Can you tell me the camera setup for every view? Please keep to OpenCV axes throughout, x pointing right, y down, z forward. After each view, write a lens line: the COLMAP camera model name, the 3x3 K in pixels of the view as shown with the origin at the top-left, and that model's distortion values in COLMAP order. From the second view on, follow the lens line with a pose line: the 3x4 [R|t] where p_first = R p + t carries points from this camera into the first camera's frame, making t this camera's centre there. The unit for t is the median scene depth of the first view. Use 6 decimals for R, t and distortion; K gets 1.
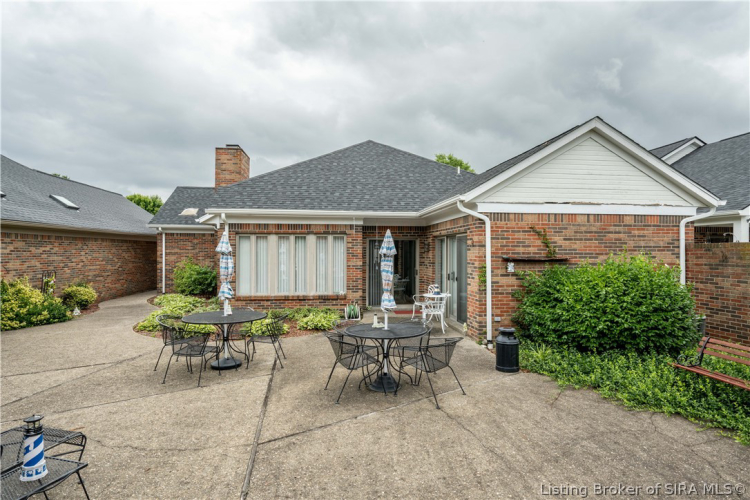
lens RADIAL K [[428.9, 0, 374.8], [0, 428.9, 251.1], [0, 0, 1]] dist [-0.001034, 0.000870]
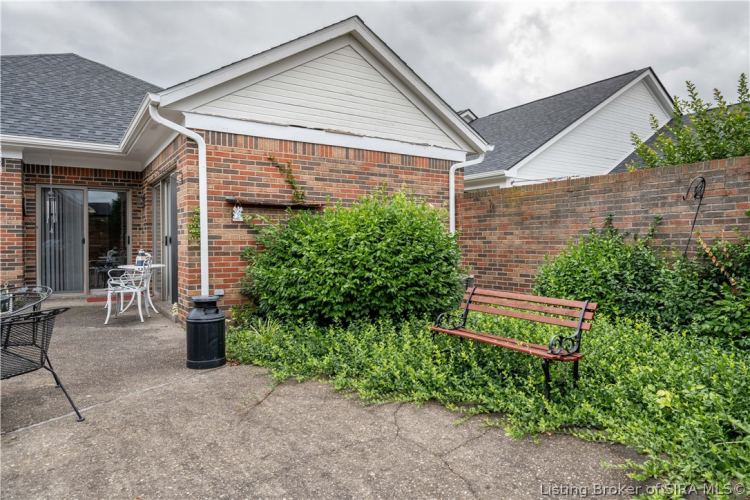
lens RADIAL K [[484.2, 0, 373.7], [0, 484.2, 251.1], [0, 0, 1]] dist [0.001303, 0.001573]
pose [[0.902902, -0.010454, 0.429720, 0.181484], [0.002461, 0.999814, 0.019152, 0.081477], [-0.429840, -0.016234, 0.902759, 0.221763]]
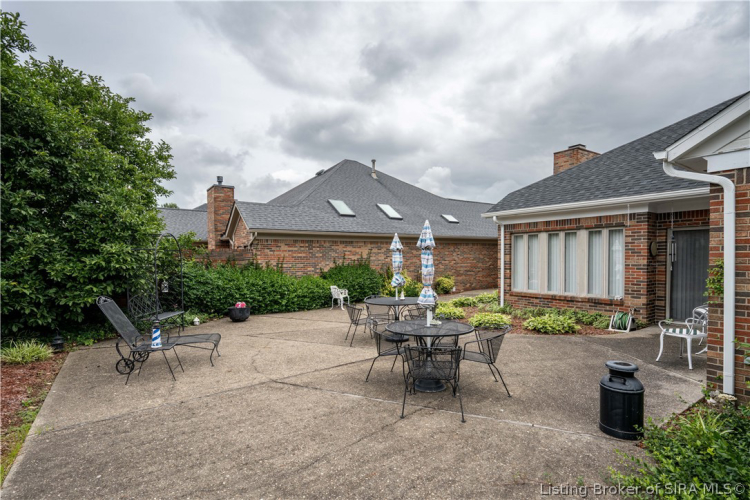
lens RADIAL K [[373.1, 0, 374.4], [0, 373.1, 264.1], [0, 0, 1]] dist [-0.004651, -0.001390]
pose [[0.466544, 0.010583, -0.884435, 0.481216], [0.012176, 0.999757, 0.018385, 0.019680], [0.884414, -0.019346, 0.466302, 0.354433]]
